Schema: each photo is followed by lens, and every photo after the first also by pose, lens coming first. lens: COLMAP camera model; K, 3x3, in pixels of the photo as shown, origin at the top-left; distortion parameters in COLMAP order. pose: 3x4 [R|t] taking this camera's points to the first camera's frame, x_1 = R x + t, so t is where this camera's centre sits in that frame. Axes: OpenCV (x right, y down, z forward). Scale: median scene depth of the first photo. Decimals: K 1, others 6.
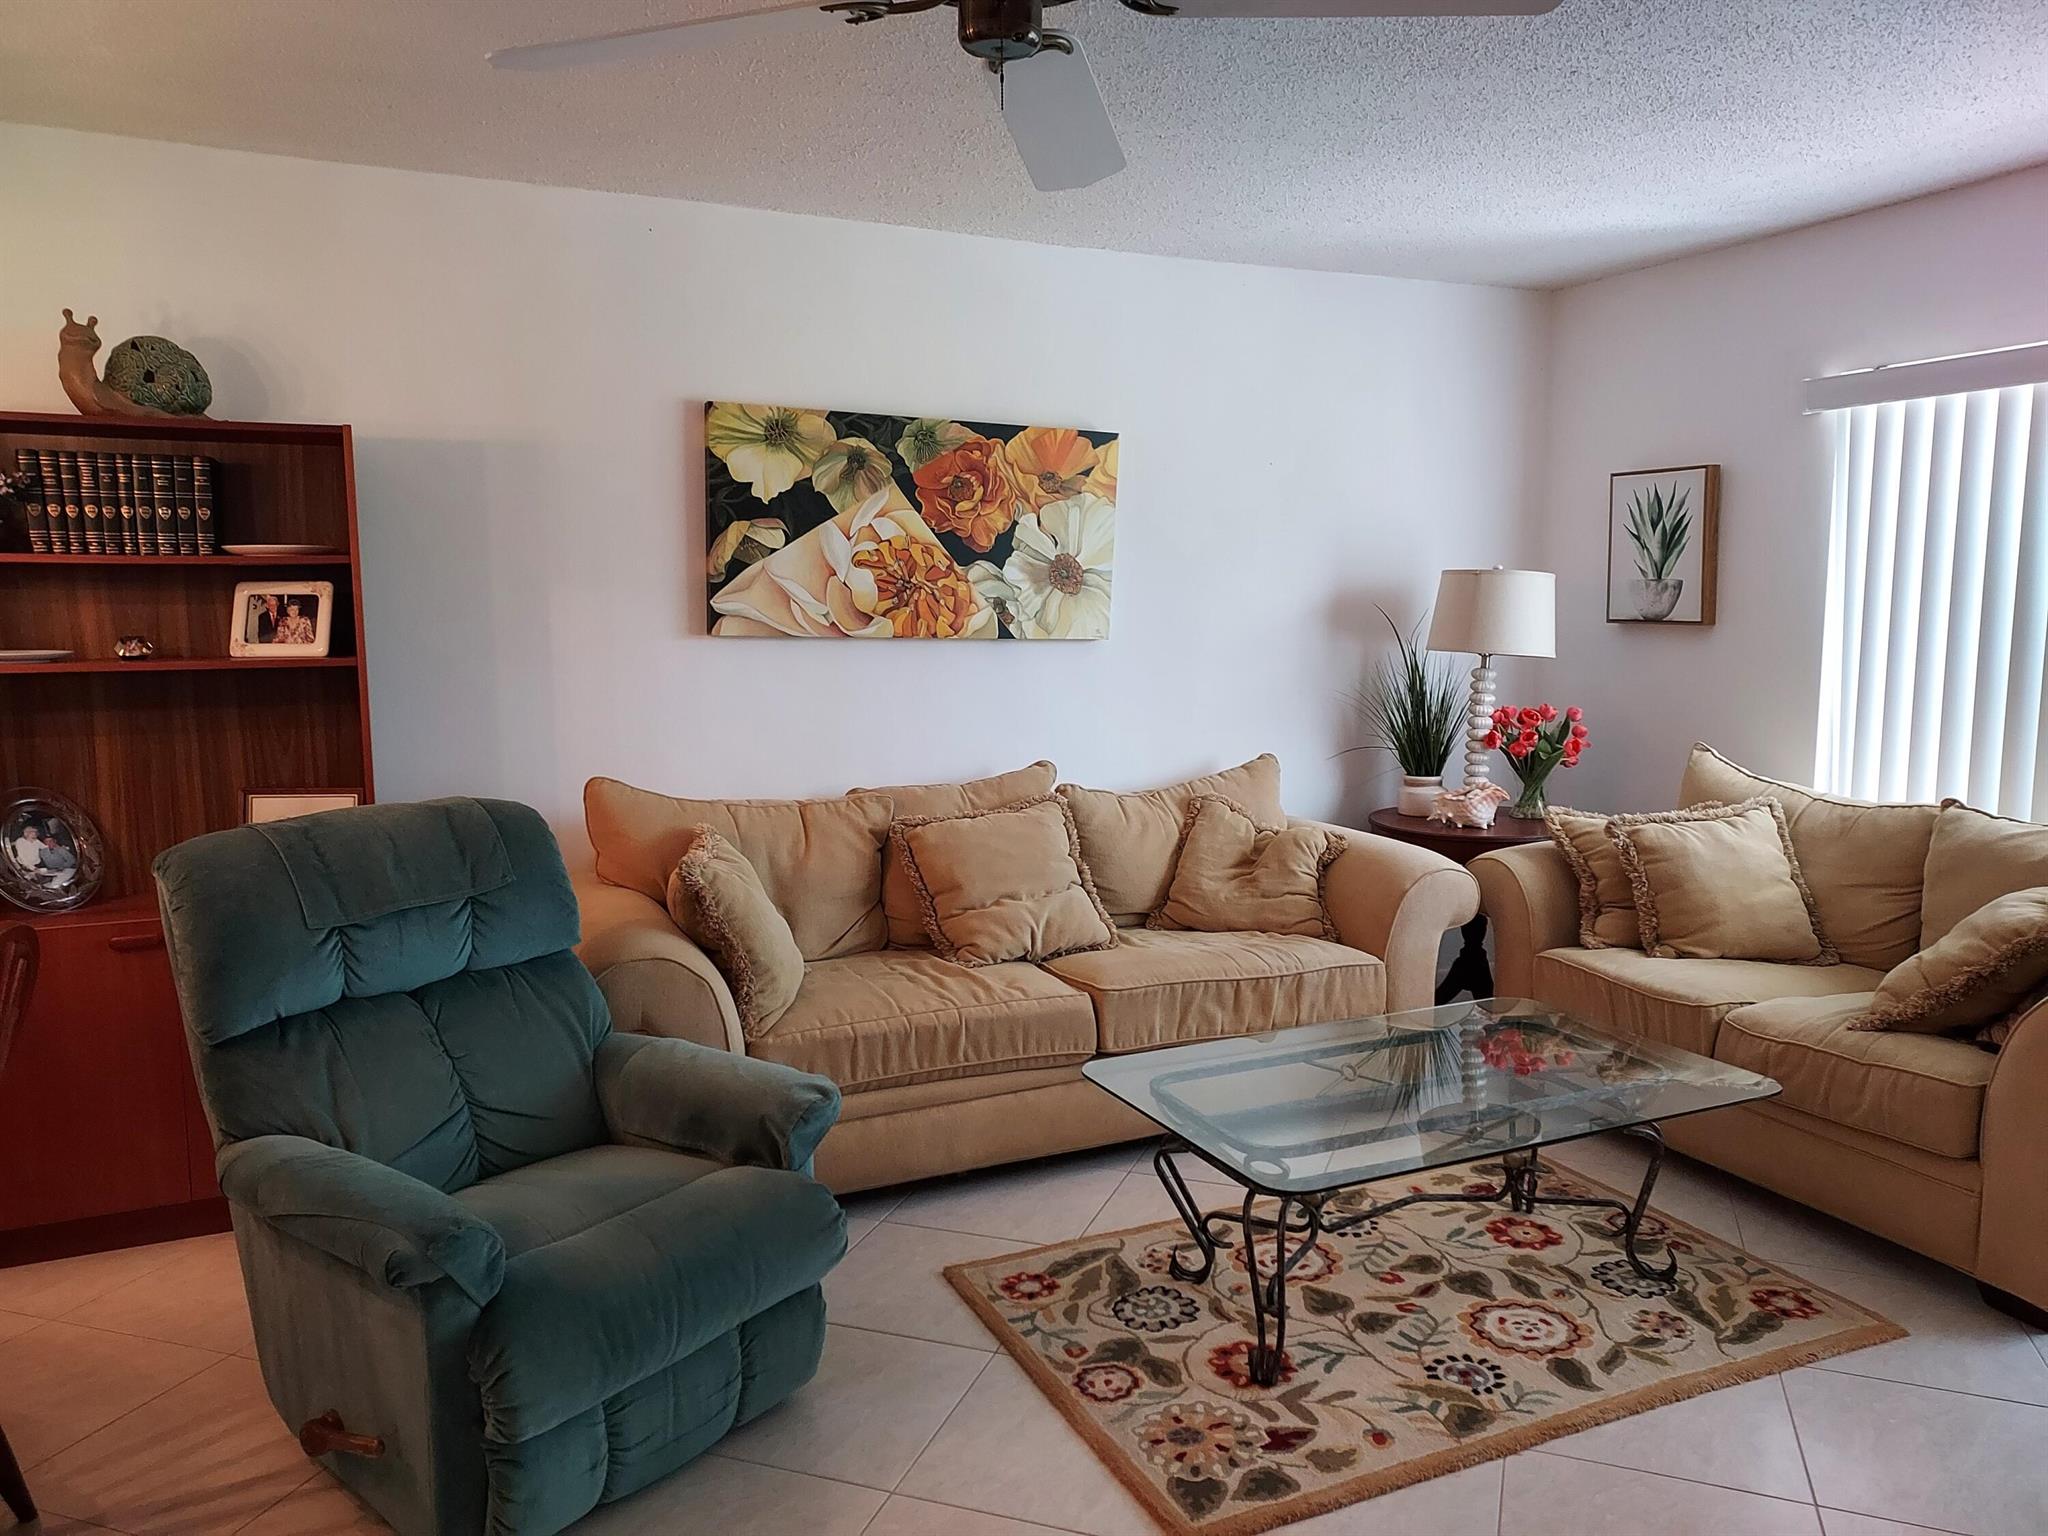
lens RADIAL K [[1467.3, 0, 1024.0], [0, 1467.3, 768.0], [0, 0, 1]] dist [0.069299, -0.004172]
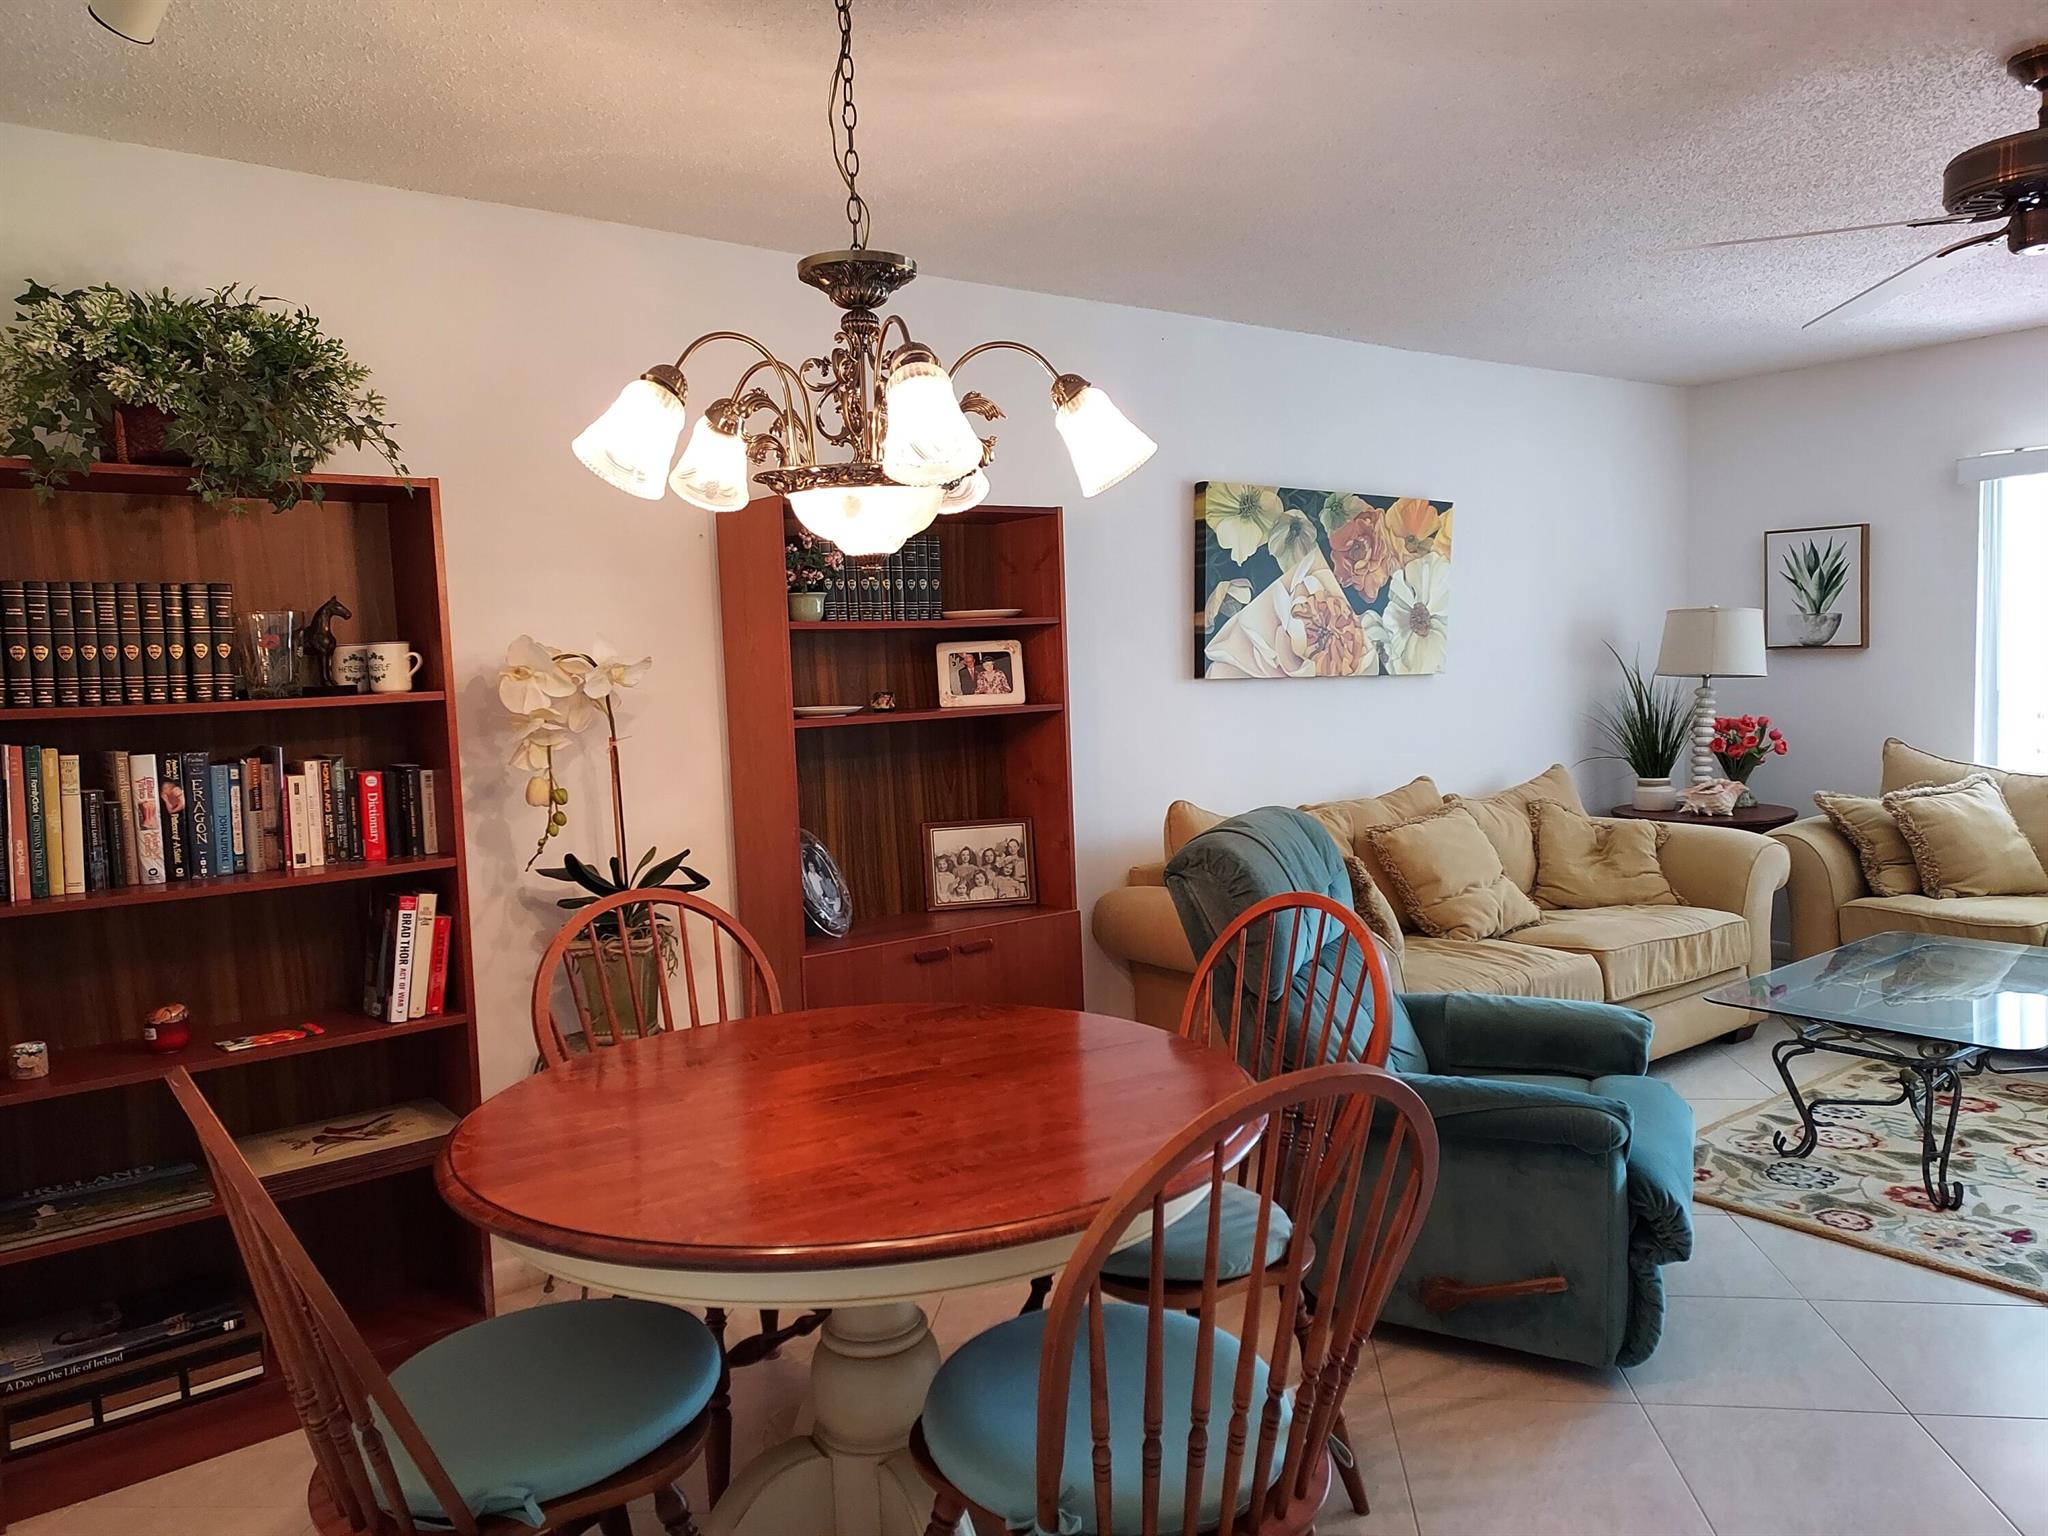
lens RADIAL K [[1449.1, 0, 1024.0], [0, 1449.1, 768.0], [0, 0, 1]] dist [0.022395, 0.006702]
pose [[0.977703, -0.048260, 0.204371, -0.574802], [0.057144, 0.997651, -0.037790, 0.014955], [-0.202067, 0.048626, 0.978164, -0.086814]]
